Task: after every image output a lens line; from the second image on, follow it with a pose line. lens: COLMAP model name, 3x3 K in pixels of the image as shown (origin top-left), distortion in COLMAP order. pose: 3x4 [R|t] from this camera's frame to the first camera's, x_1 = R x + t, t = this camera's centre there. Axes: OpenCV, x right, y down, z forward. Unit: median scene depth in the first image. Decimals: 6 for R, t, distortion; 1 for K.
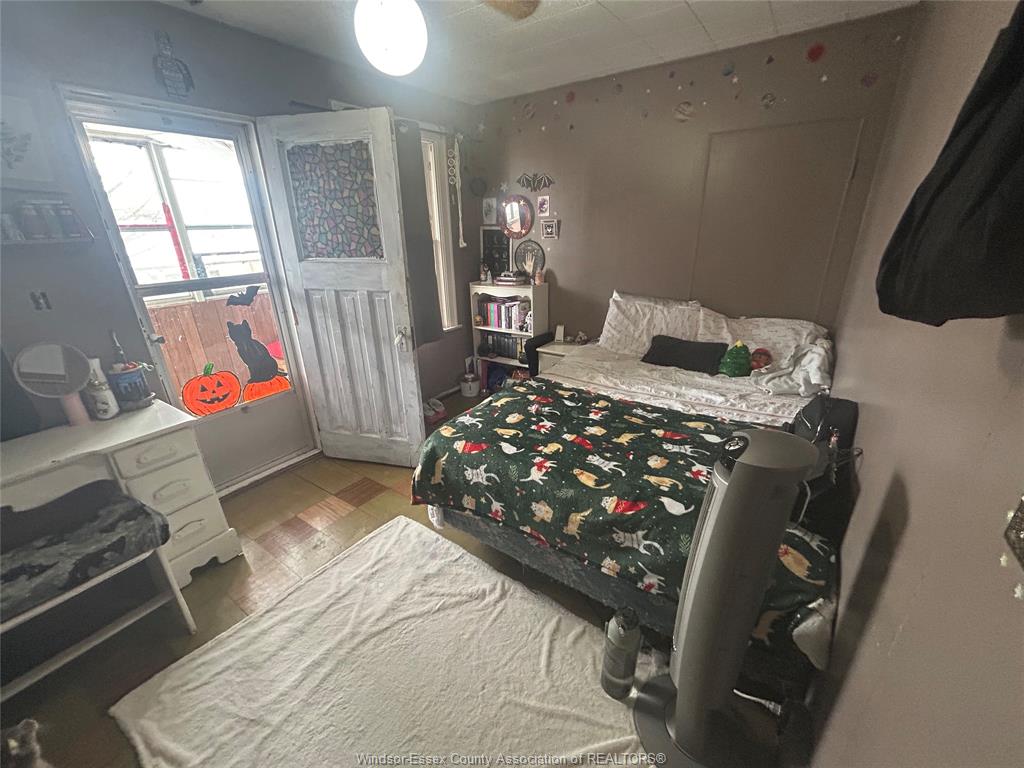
lens RADIAL K [[414.2, 0, 511.3], [0, 414.2, 385.4], [0, 0, 1]] dist [0.000408, 0.000665]
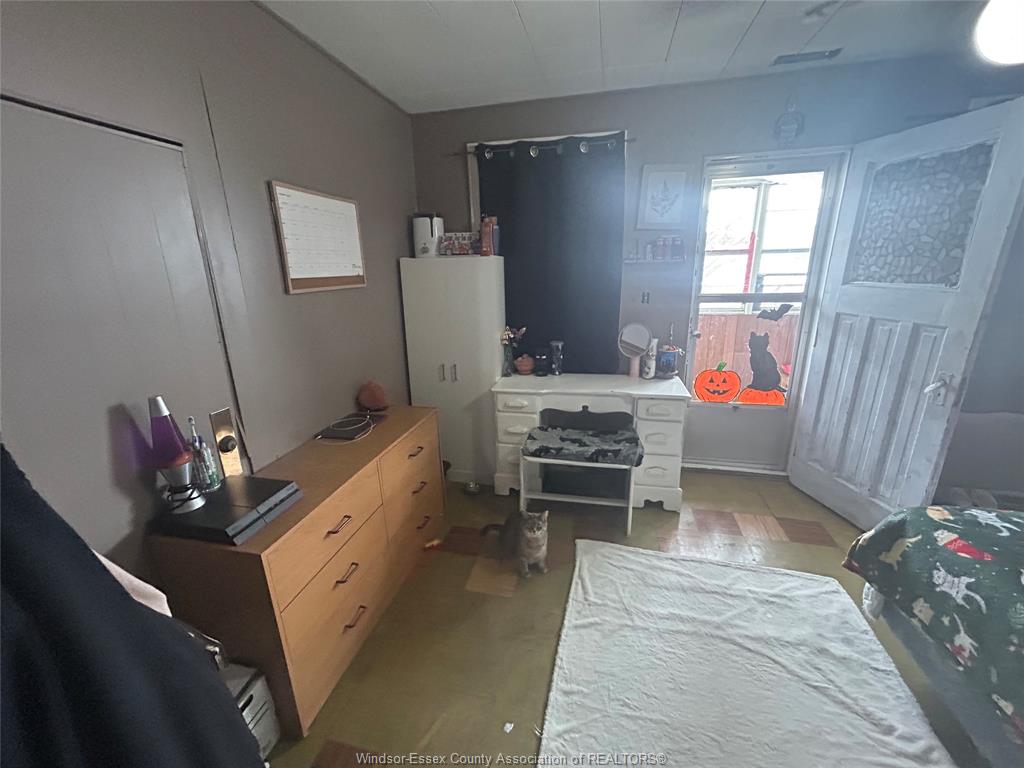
lens RADIAL K [[414.2, 0, 511.7], [0, 414.2, 384.8], [0, 0, 1]] dist [0.000408, 0.000665]
pose [[0.366787, 0.274881, -0.888768, 0.158642], [-0.321464, 0.933952, 0.156191, 0.022211], [0.873000, 0.228418, 0.430925, -0.050885]]
